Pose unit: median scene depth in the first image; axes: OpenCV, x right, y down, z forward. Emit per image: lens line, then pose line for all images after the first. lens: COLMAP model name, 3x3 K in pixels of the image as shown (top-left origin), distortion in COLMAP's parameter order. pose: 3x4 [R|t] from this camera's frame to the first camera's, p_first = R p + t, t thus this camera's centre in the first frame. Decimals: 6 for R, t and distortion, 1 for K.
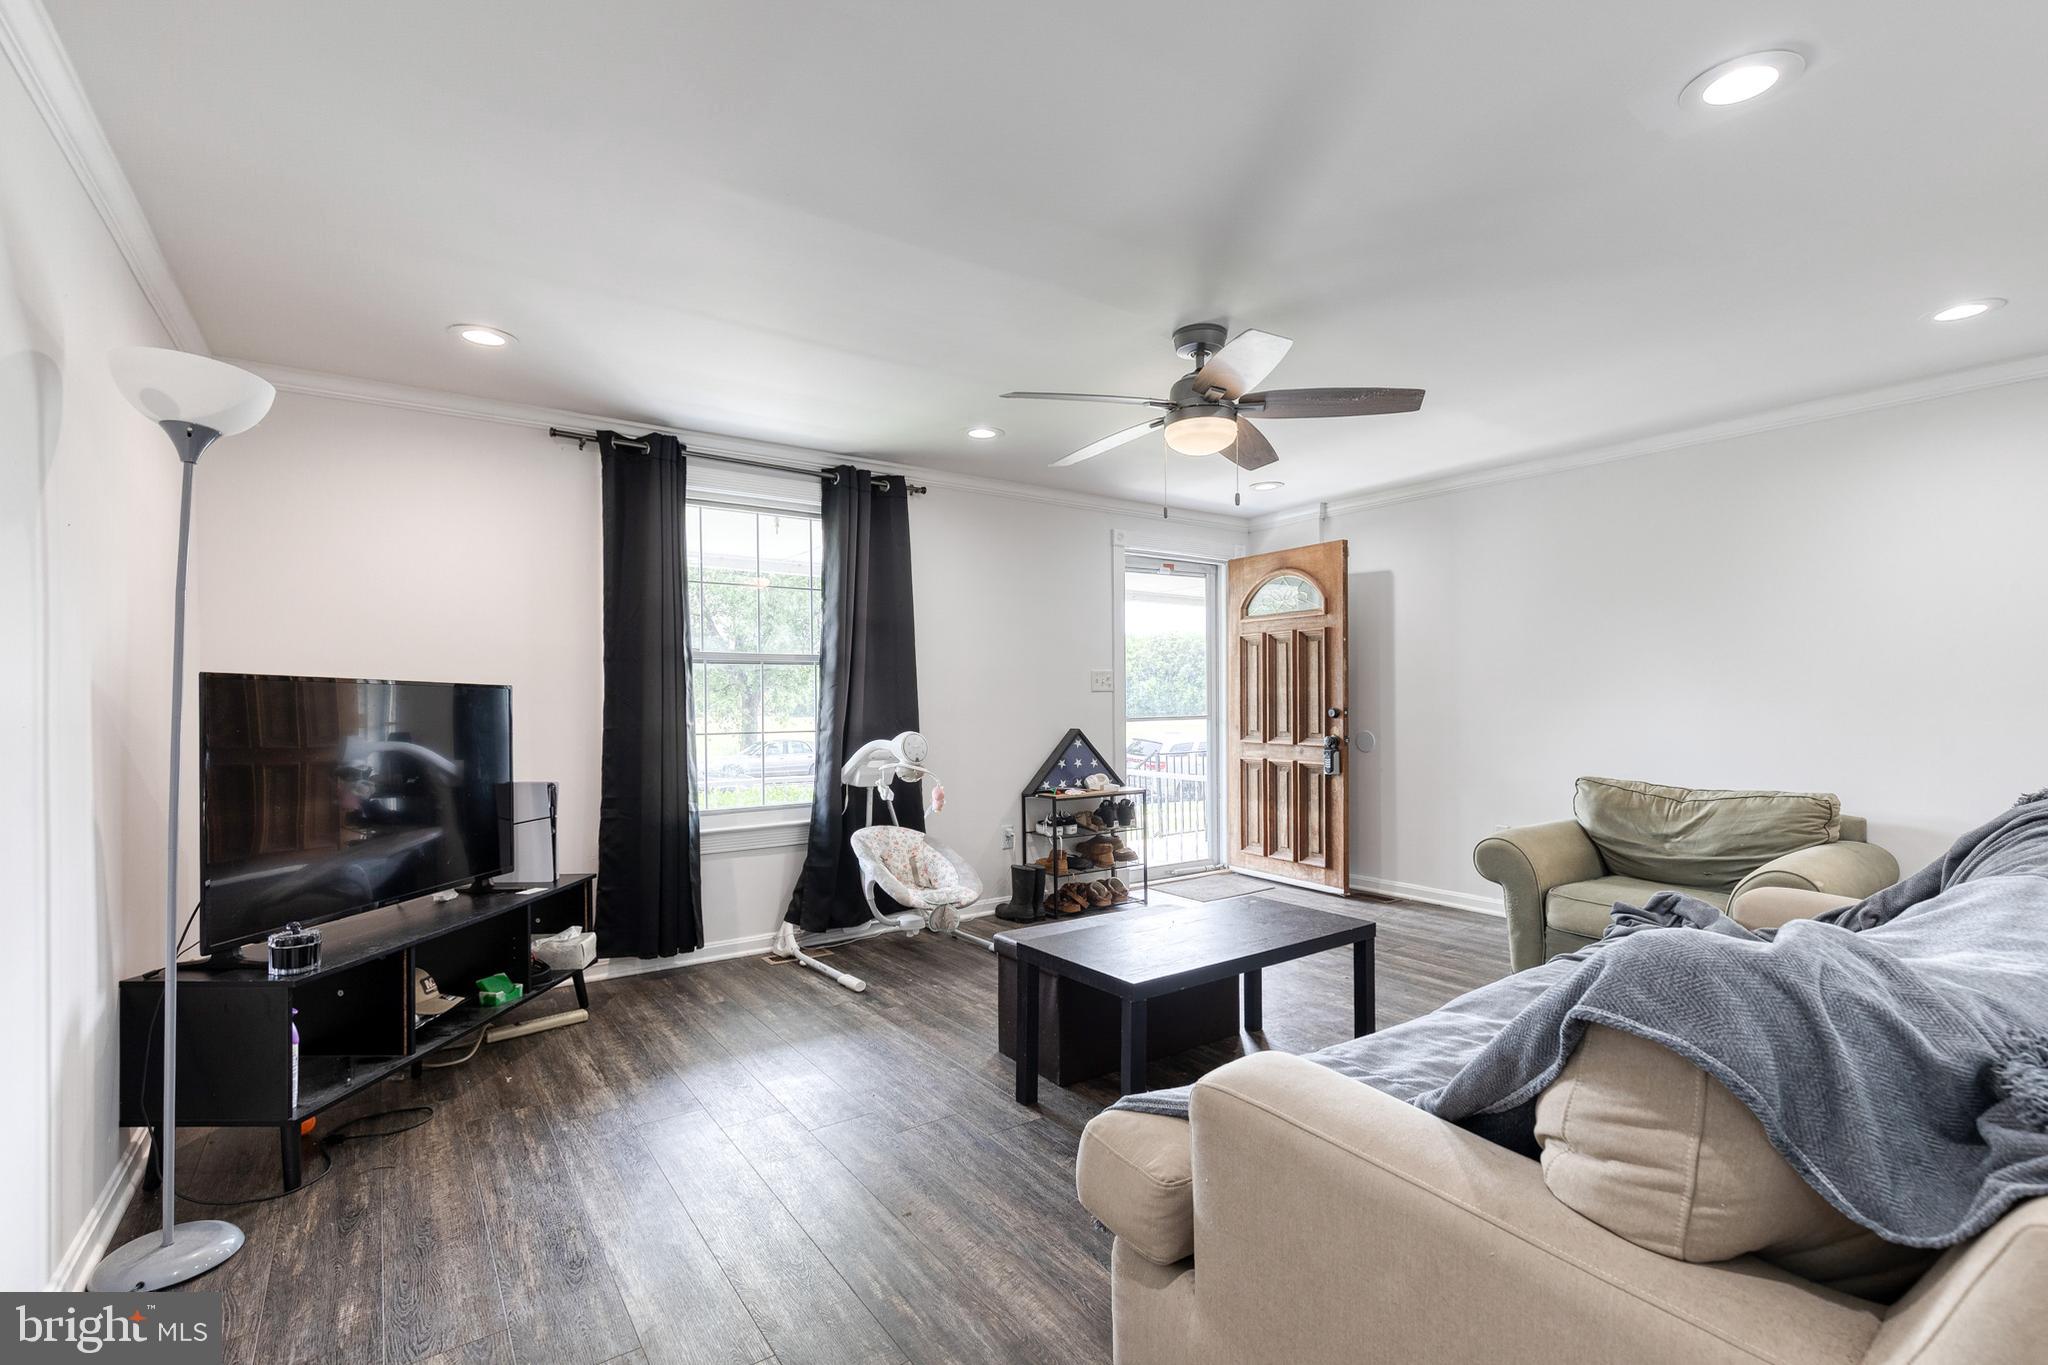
lens RADIAL K [[925.8, 0, 1036.5], [0, 925.8, 687.4], [0, 0, 1]] dist [0.008836, -0.001056]
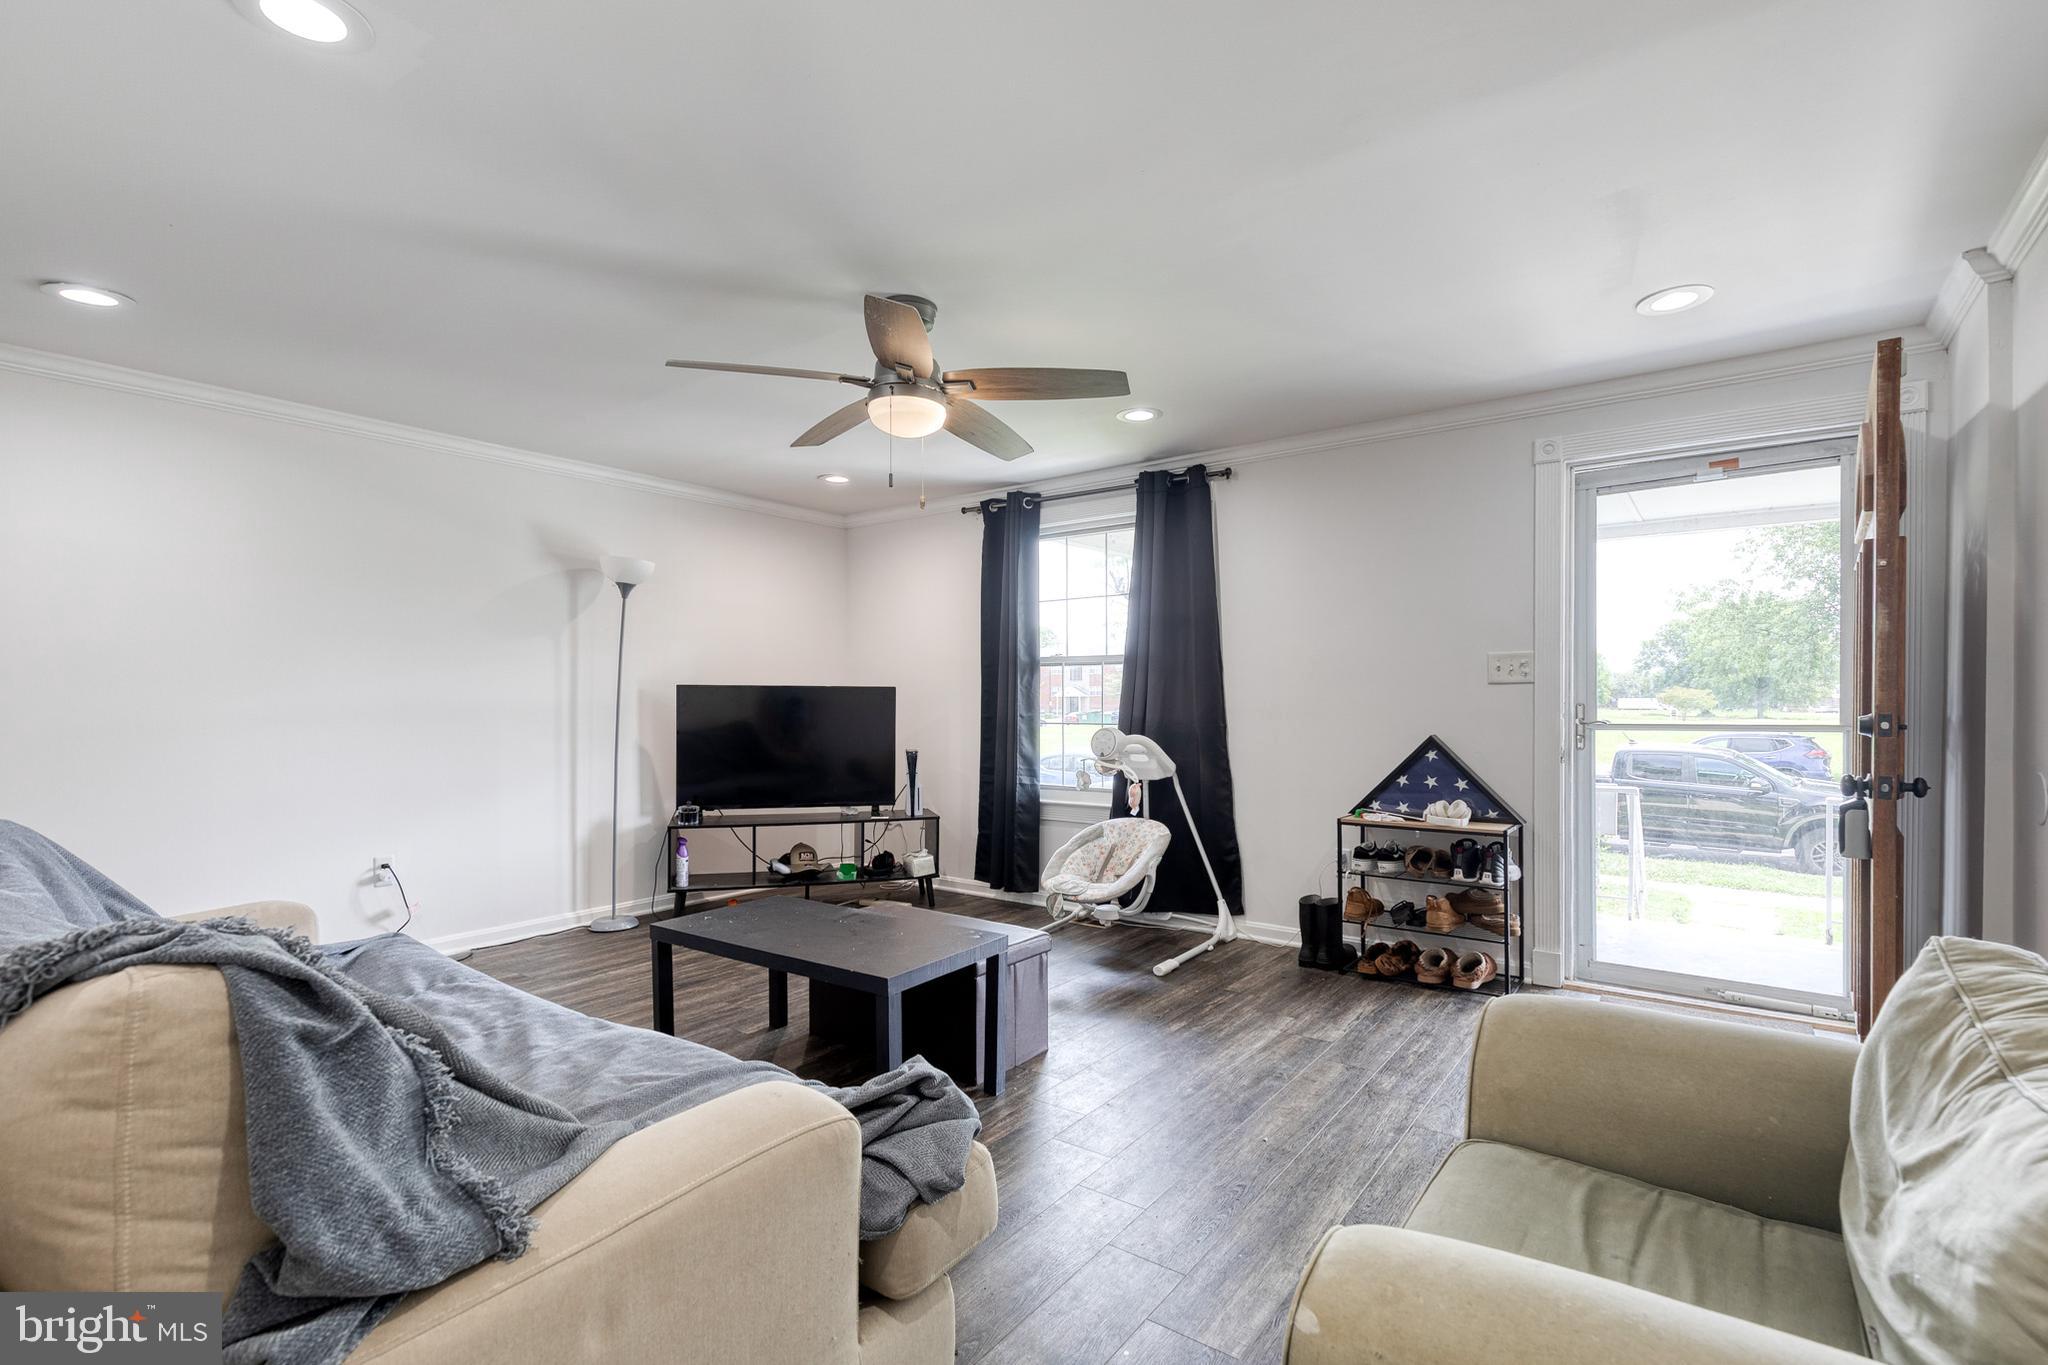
lens RADIAL K [[925.8, 0, 1038.6], [0, 925.8, 694.7], [0, 0, 1]] dist [0.008836, -0.001056]
pose [[0.313877, 0.002242, -0.949461, 0.751256], [0.015288, 0.999856, 0.007415, 0.002564], [0.949341, -0.016843, 0.313798, 0.555327]]
